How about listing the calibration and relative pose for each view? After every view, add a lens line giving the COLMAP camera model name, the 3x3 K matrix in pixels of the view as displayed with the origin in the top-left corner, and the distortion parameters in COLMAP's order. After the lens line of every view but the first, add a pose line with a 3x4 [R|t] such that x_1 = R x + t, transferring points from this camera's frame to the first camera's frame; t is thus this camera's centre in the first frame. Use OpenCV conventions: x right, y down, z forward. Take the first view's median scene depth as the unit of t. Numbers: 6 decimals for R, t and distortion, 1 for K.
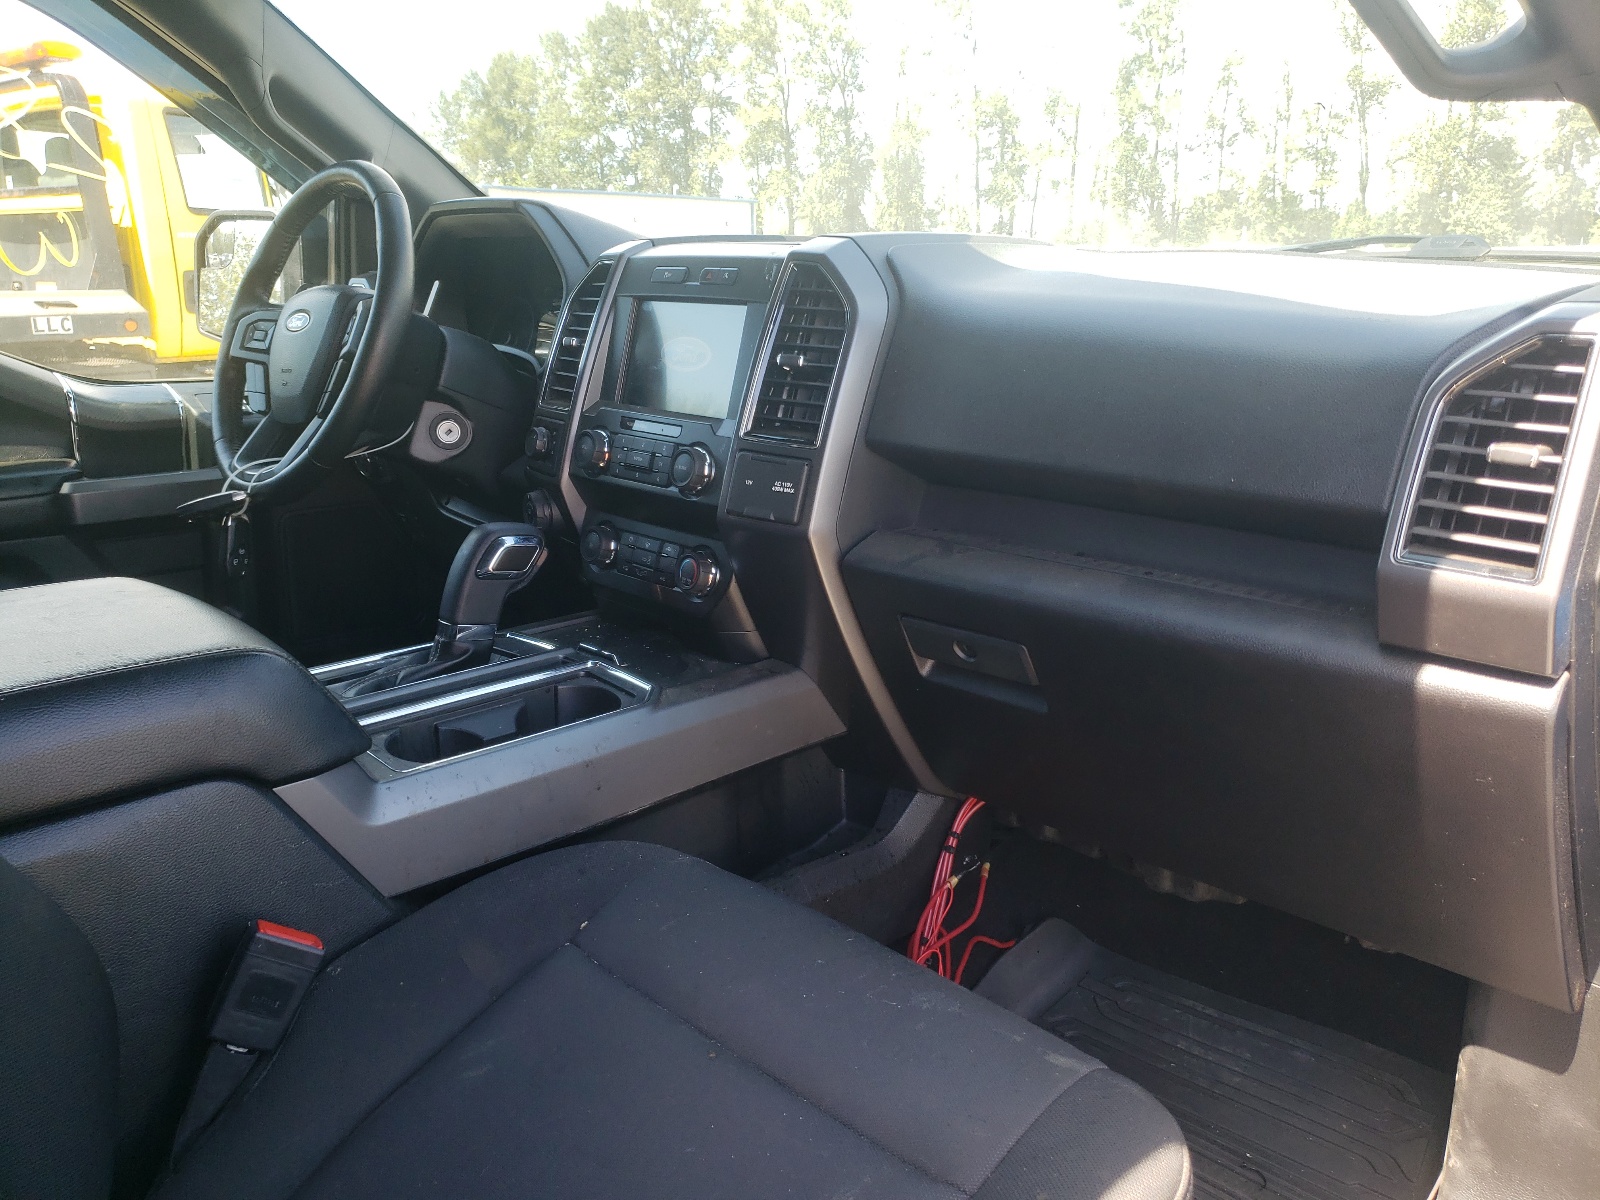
lens RADIAL K [[1247.3, 0, 797.2], [0, 1247.3, 554.4], [0, 0, 1]] dist [0.016391, 0.002581]
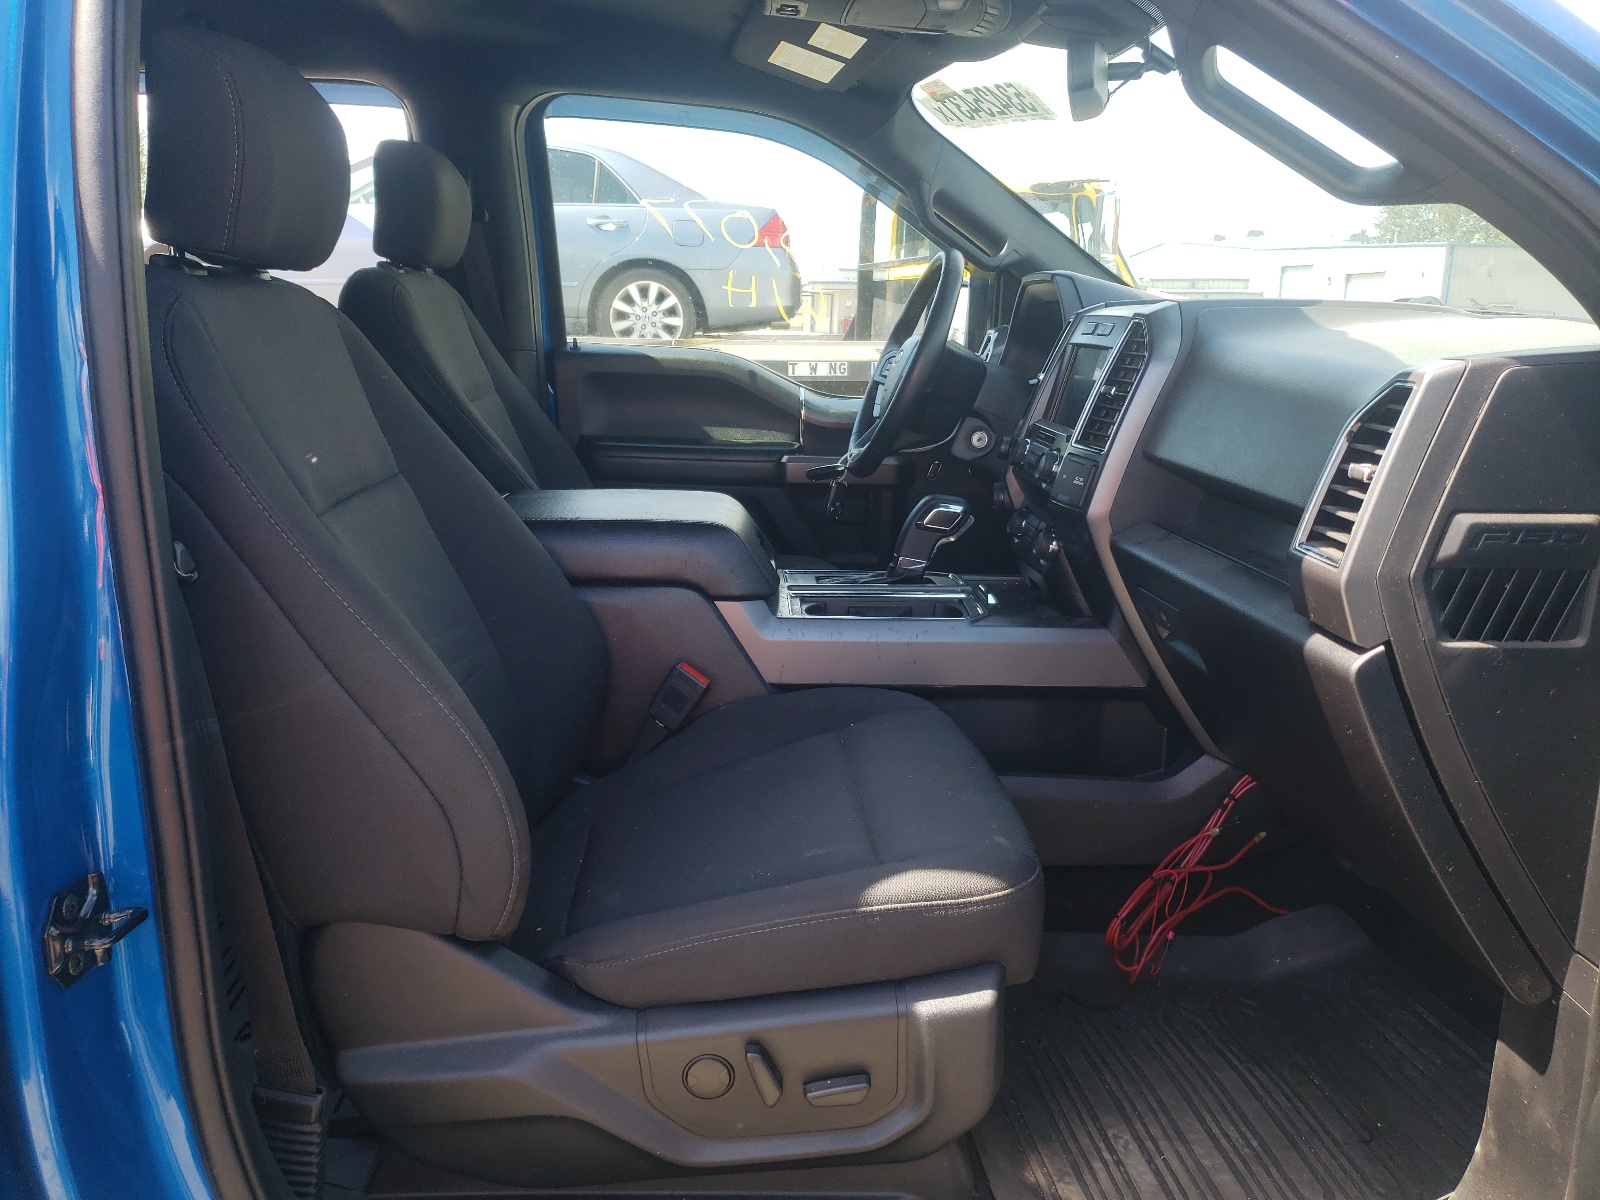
lens RADIAL K [[1267.4, 0, 800.0], [0, 1267.4, 600.0], [0, 0, 1]] dist [0.006448, 0.001815]
pose [[0.738635, 0.159169, -0.655044, 0.630963], [-0.172119, 0.984046, 0.045029, 0.058529], [0.651761, 0.079486, 0.754248, -0.218646]]
